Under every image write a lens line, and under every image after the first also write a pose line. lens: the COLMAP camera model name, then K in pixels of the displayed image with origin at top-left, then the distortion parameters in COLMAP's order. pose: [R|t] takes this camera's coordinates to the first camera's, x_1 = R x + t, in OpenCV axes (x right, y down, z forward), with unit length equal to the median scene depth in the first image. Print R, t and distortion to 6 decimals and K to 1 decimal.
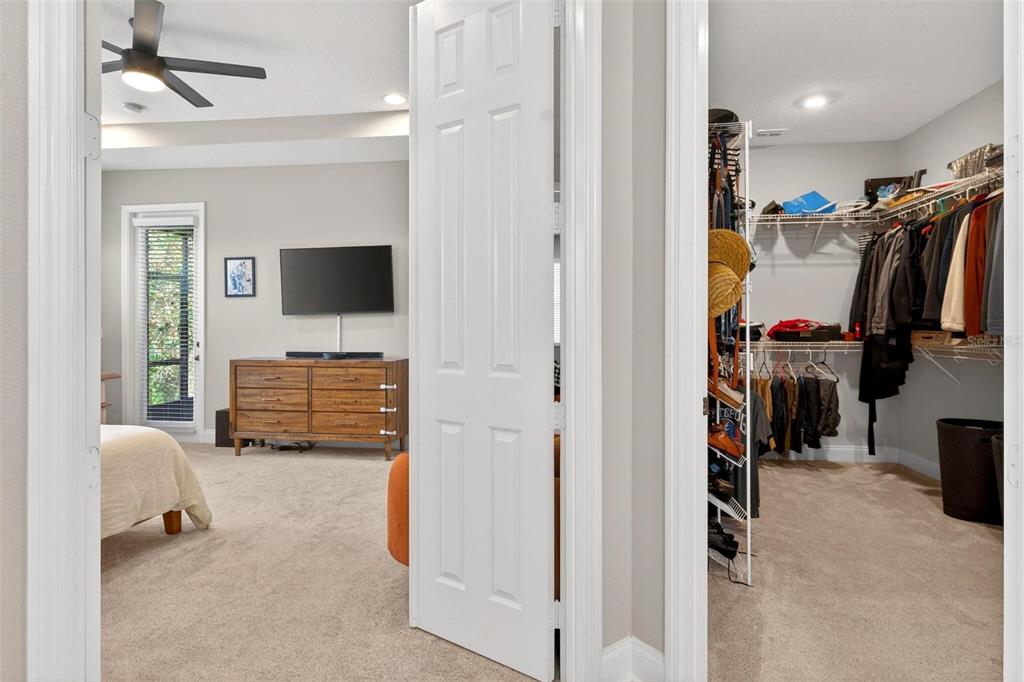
lens RADIAL K [[535.9, 0, 523.0], [0, 535.9, 324.7], [0, 0, 1]] dist [0.001117, 0.001119]
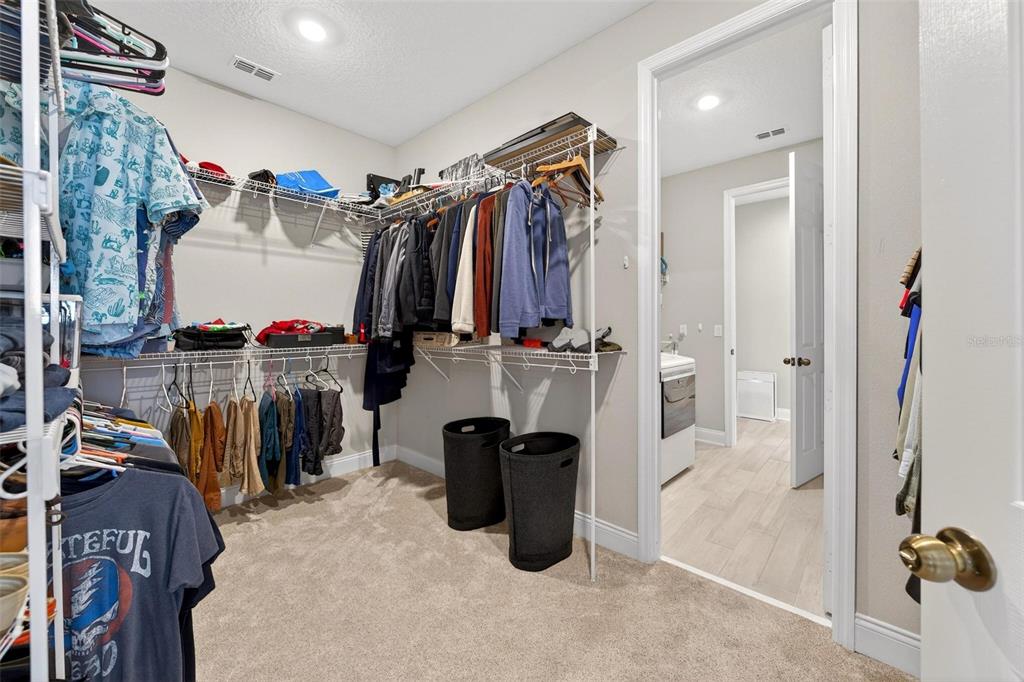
lens RADIAL K [[395.5, 0, 517.0], [0, 395.5, 325.9], [0, 0, 1]] dist [-0.004334, -0.000565]
pose [[0.580275, -0.004523, 0.814408, 0.243625], [0.003436, 0.999989, 0.003105, -0.001356], [-0.814414, 0.000997, 0.580284, 0.418688]]
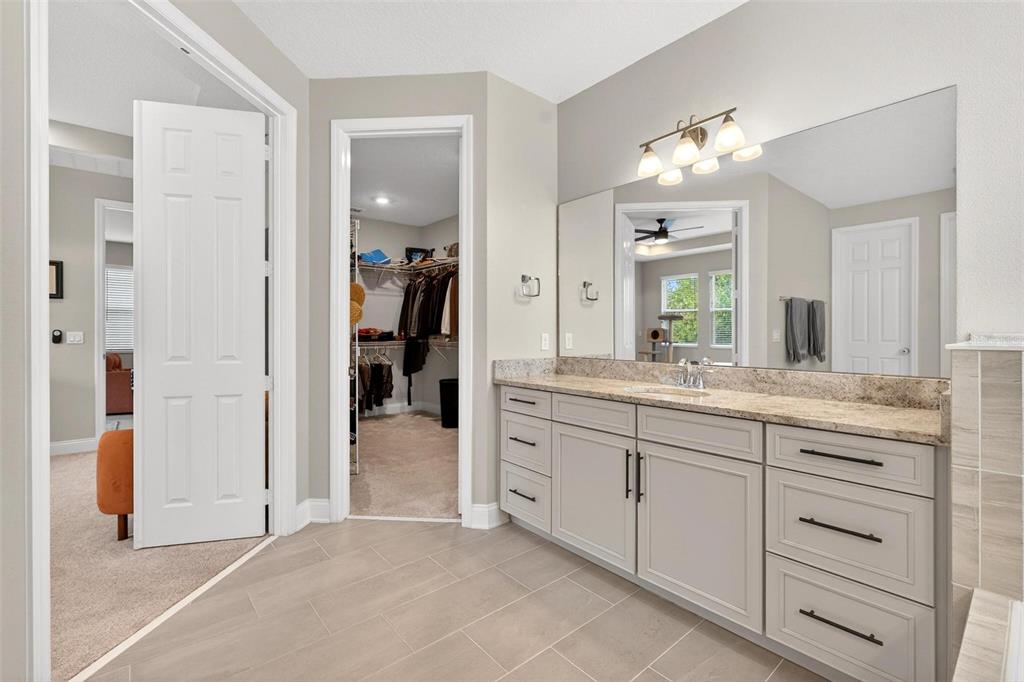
lens RADIAL K [[442.7, 0, 514.6], [0, 442.7, 330.0], [0, 0, 1]] dist [-0.002860, 0.000501]
pose [[0.676029, 0.002910, 0.736869, -0.193234], [-0.000726, 0.999994, -0.003282, -0.000106], [-0.736874, 0.001684, 0.676028, -0.243330]]
